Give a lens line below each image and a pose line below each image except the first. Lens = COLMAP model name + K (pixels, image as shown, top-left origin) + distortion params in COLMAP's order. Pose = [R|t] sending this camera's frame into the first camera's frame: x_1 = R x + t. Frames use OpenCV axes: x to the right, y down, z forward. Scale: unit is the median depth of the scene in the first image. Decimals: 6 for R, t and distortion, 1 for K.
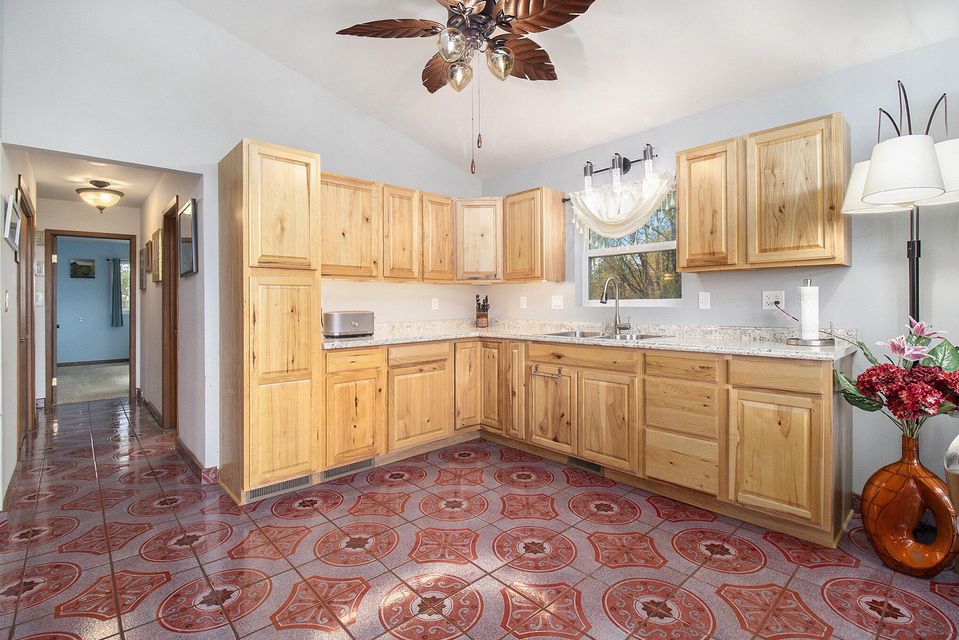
lens RADIAL K [[456.8, 0, 477.3], [0, 456.8, 303.9], [0, 0, 1]] dist [-0.004215, -0.001796]
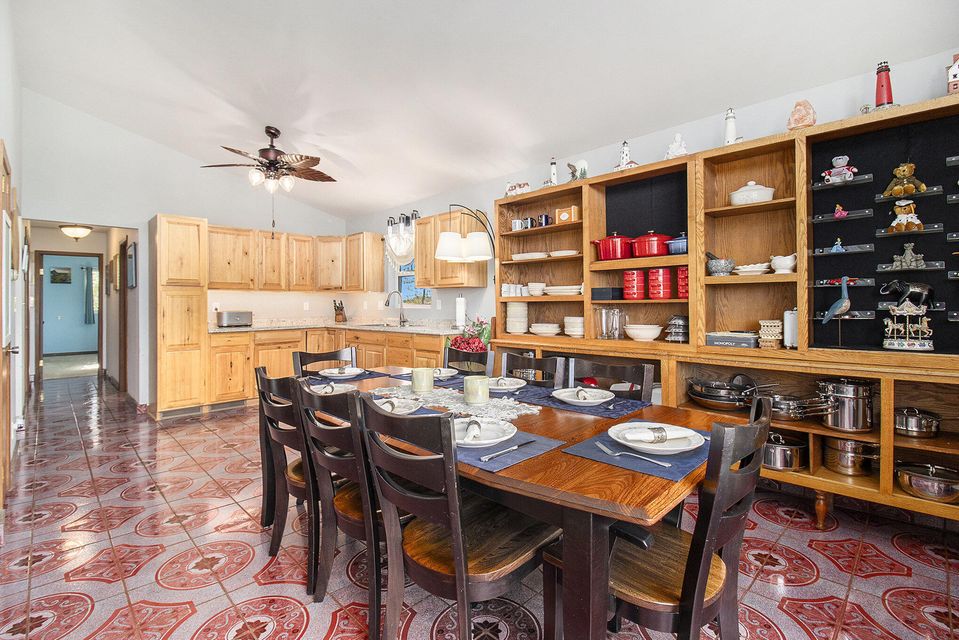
lens RADIAL K [[447.8, 0, 472.7], [0, 447.8, 303.8], [0, 0, 1]] dist [-0.003357, -0.010715]
pose [[0.999245, 0.002042, 0.038804, 0.472331], [-0.001925, 0.999993, -0.003068, -0.004774], [-0.038810, 0.002991, 0.999242, -0.572522]]
